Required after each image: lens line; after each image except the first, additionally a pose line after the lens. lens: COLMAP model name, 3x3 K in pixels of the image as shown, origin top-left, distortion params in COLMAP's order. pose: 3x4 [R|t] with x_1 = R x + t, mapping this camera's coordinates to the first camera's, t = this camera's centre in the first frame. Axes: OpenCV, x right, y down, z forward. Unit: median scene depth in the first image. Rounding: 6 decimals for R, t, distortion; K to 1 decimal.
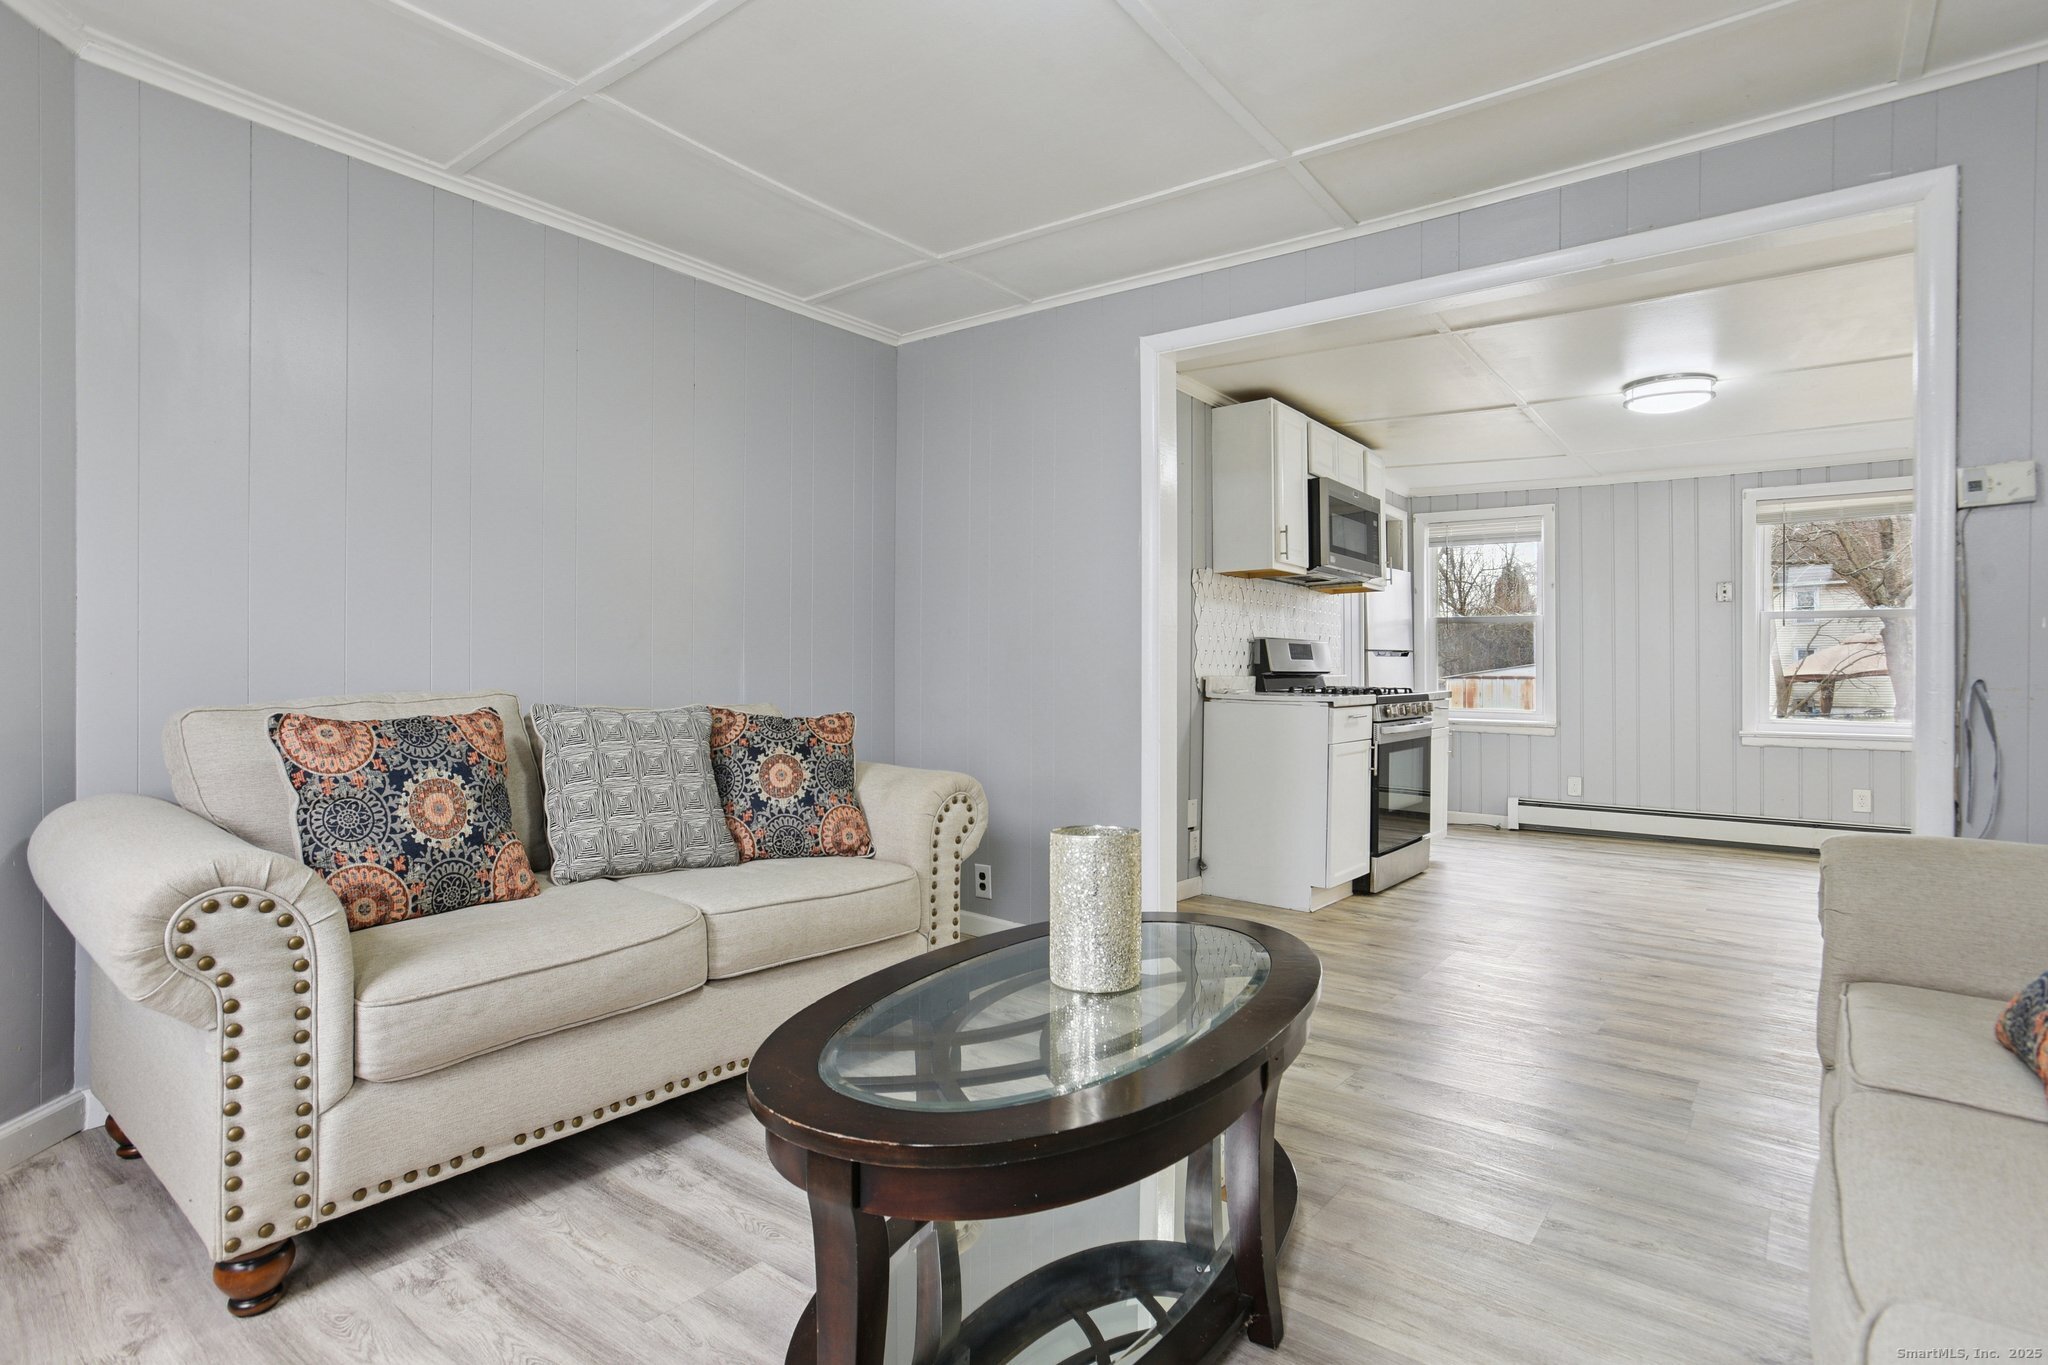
lens RADIAL K [[1019.5, 0, 1025.1], [0, 1019.5, 662.7], [0, 0, 1]] dist [-0.021340, 0.009360]
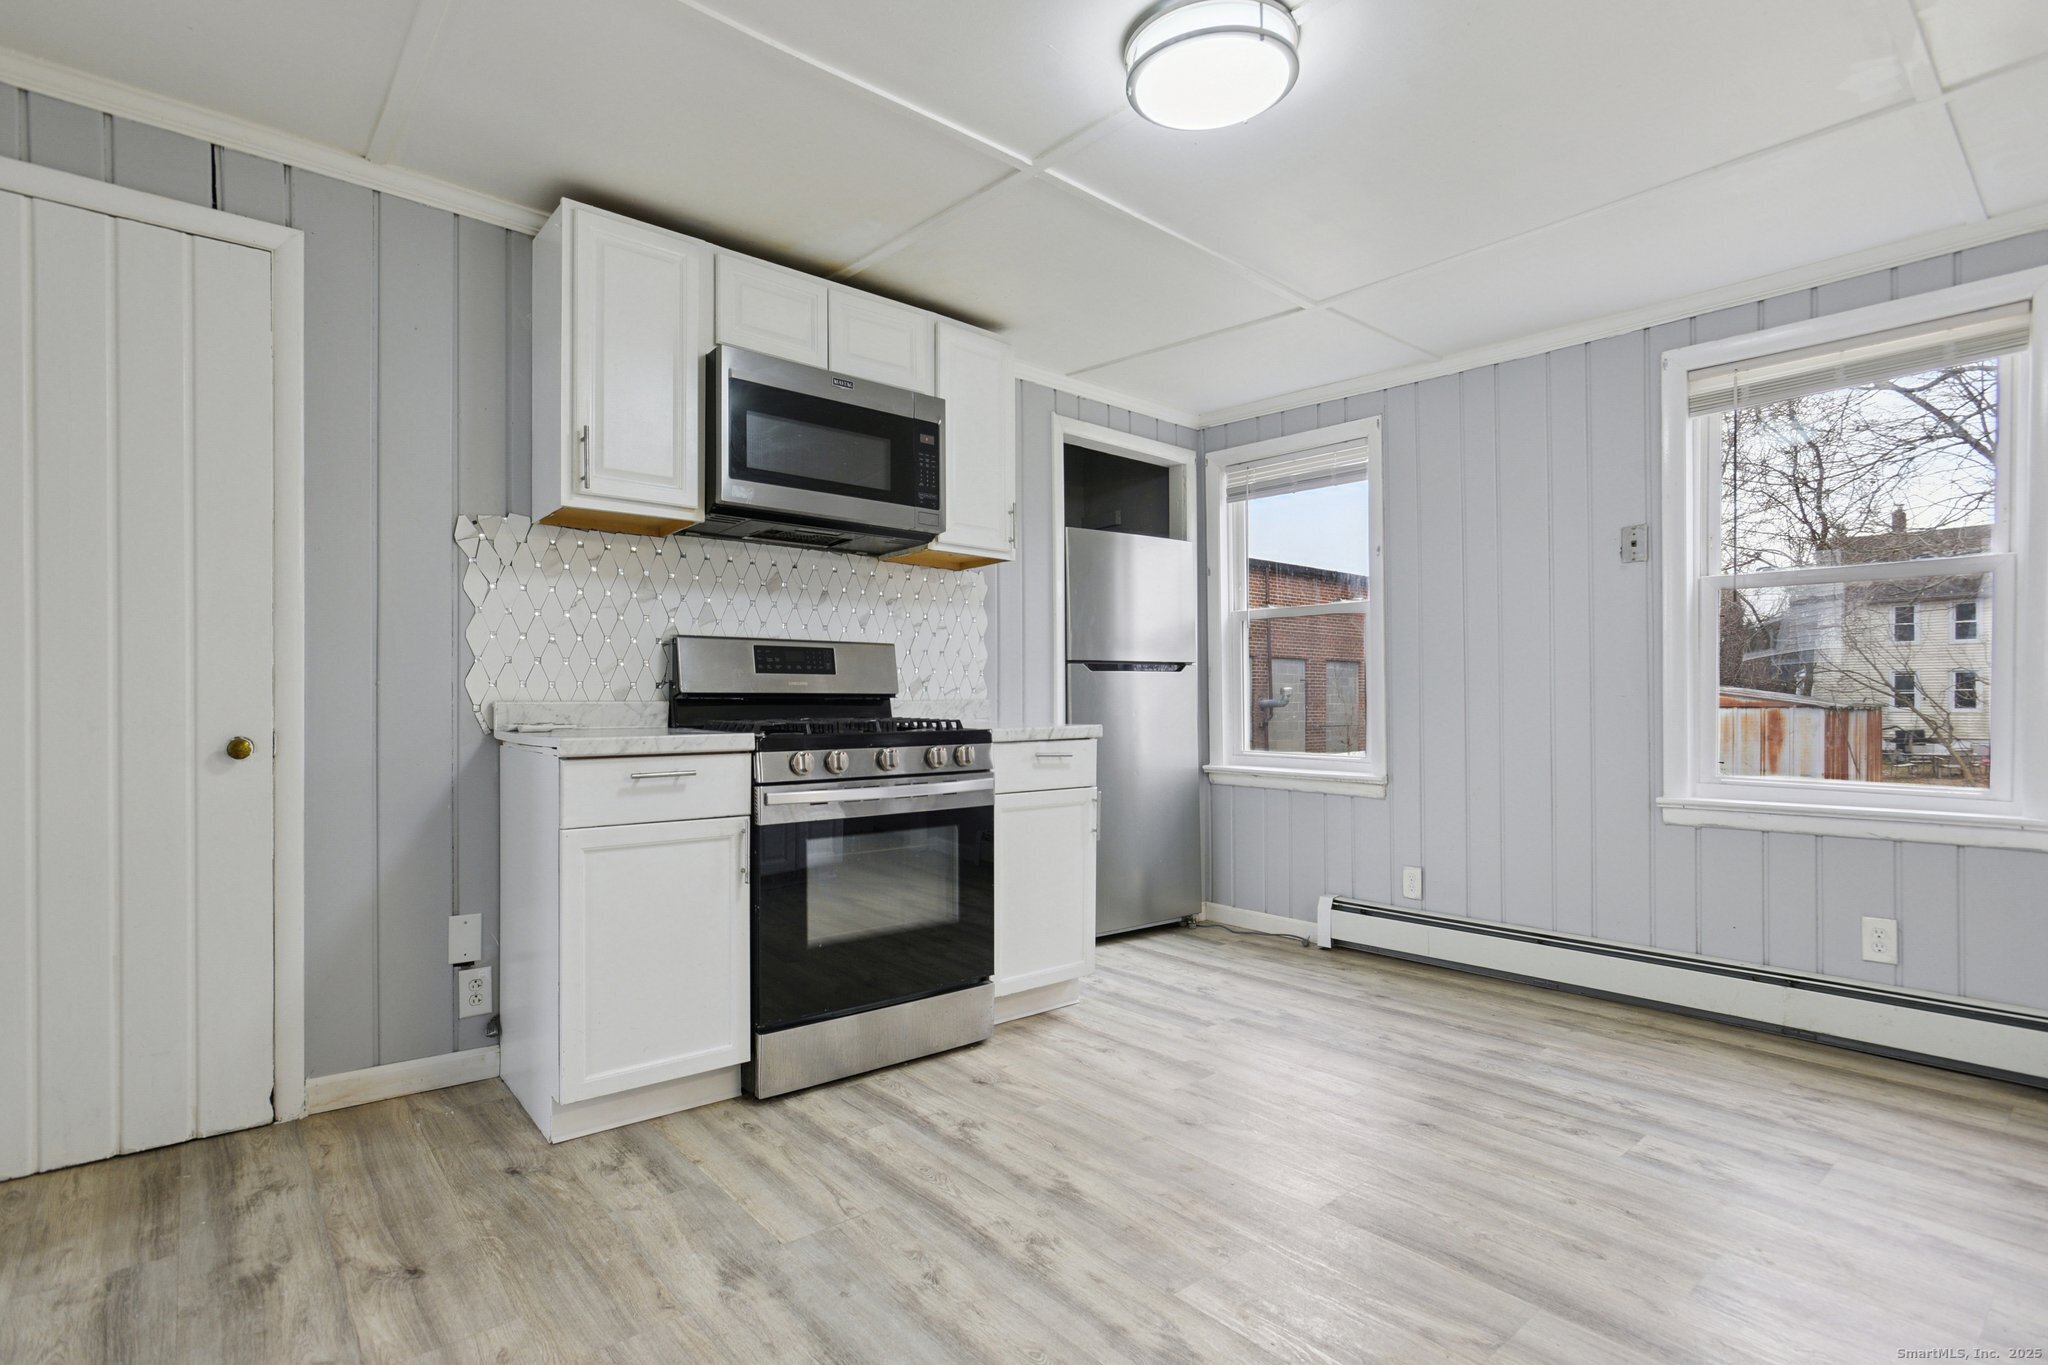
lens RADIAL K [[1057.5, 0, 1006.0], [0, 1057.5, 712.4], [0, 0, 1]] dist [-0.011648, 0.002500]
pose [[0.984039, -0.004171, -0.177903, 0.491696], [0.007183, 0.999842, 0.016289, 0.010196], [0.177806, -0.017307, 0.983913, 0.402569]]
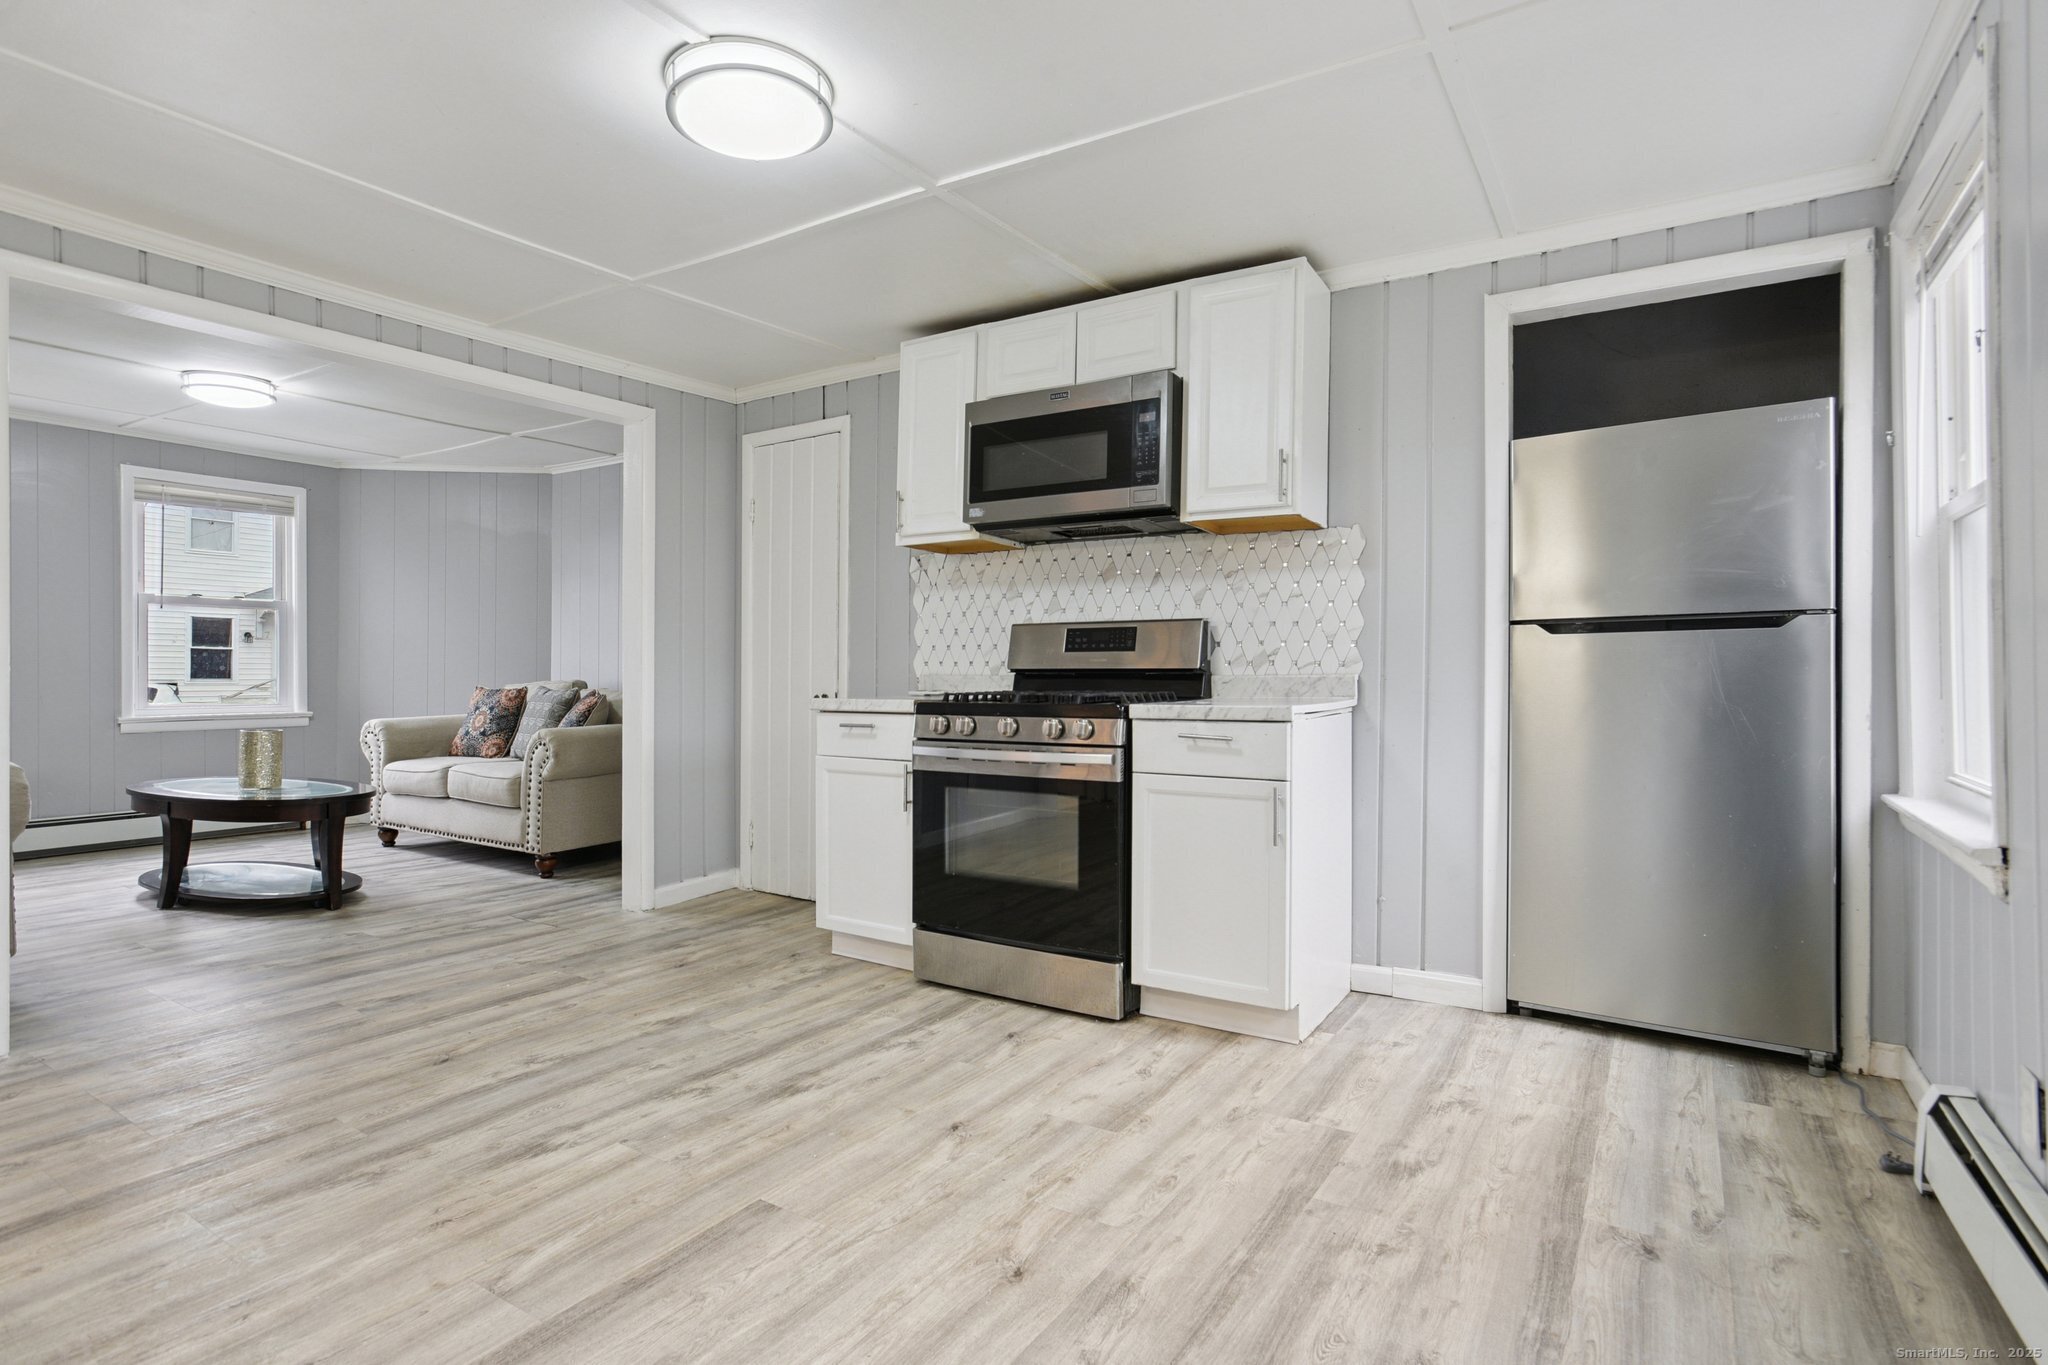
lens RADIAL K [[1019.5, 0, 1078.7], [0, 1019.5, 674.8], [0, 0, 1]] dist [-0.021340, 0.009360]
pose [[0.113954, -0.003076, -0.993481, 0.934227], [0.008667, 0.999960, -0.002102, 0.013436], [0.993448, -0.008370, 0.113976, 0.901471]]
